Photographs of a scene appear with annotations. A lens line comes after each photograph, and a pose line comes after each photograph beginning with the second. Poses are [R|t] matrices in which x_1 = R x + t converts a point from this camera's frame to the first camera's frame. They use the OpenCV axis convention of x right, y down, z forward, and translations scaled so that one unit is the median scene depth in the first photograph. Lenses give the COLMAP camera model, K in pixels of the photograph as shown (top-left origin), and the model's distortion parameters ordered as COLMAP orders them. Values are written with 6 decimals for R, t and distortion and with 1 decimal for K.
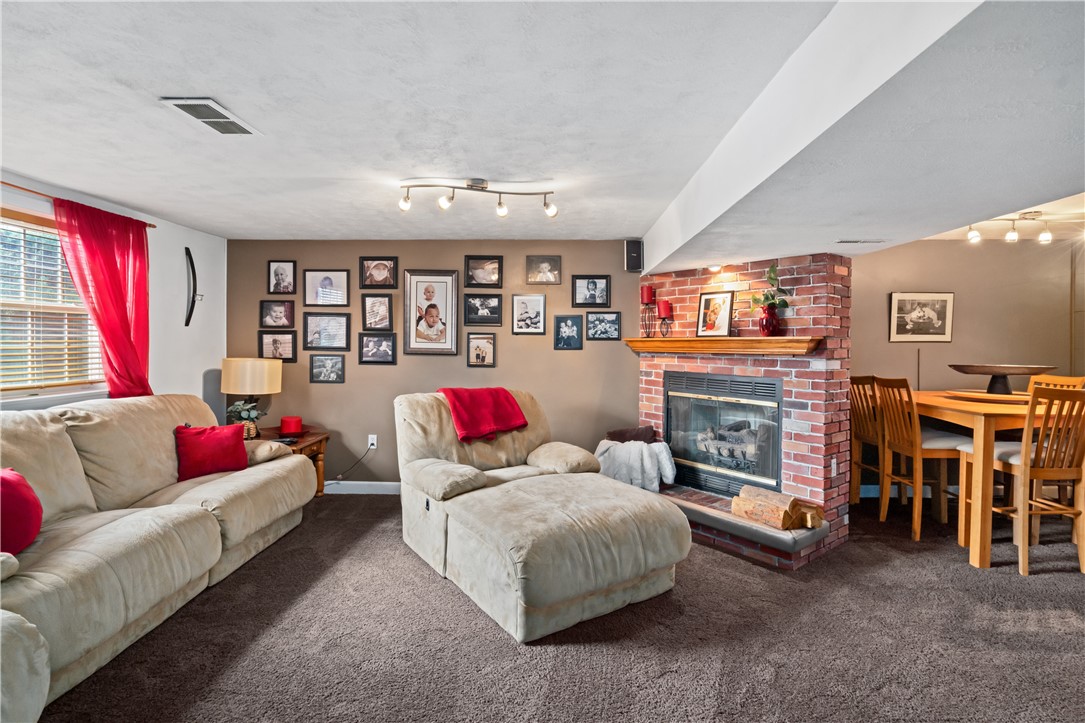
lens RADIAL K [[520.9, 0, 543.8], [0, 520.9, 347.2], [0, 0, 1]] dist [-0.003786, -0.000717]
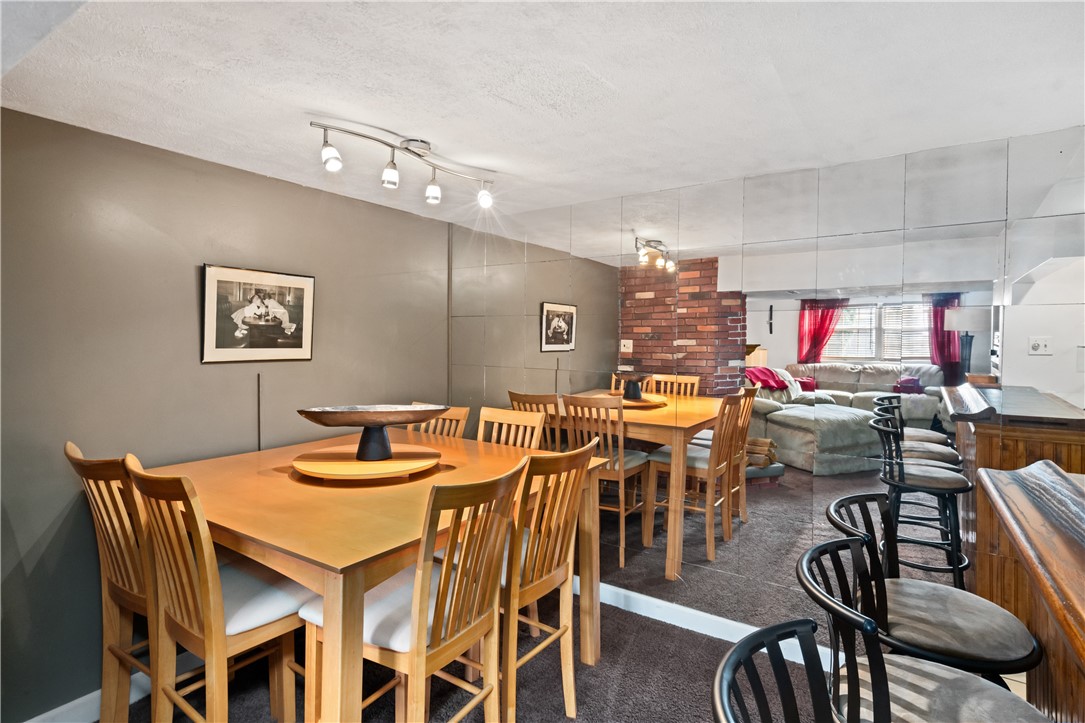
lens RADIAL K [[563.2, 0, 540.5], [0, 563.2, 353.3], [0, 0, 1]] dist [0.004970, 0.002295]
pose [[0.538346, -0.017834, 0.842535, 0.381716], [-0.000973, 0.999762, 0.021784, -0.031951], [-0.842724, -0.012547, 0.538200, 0.430893]]
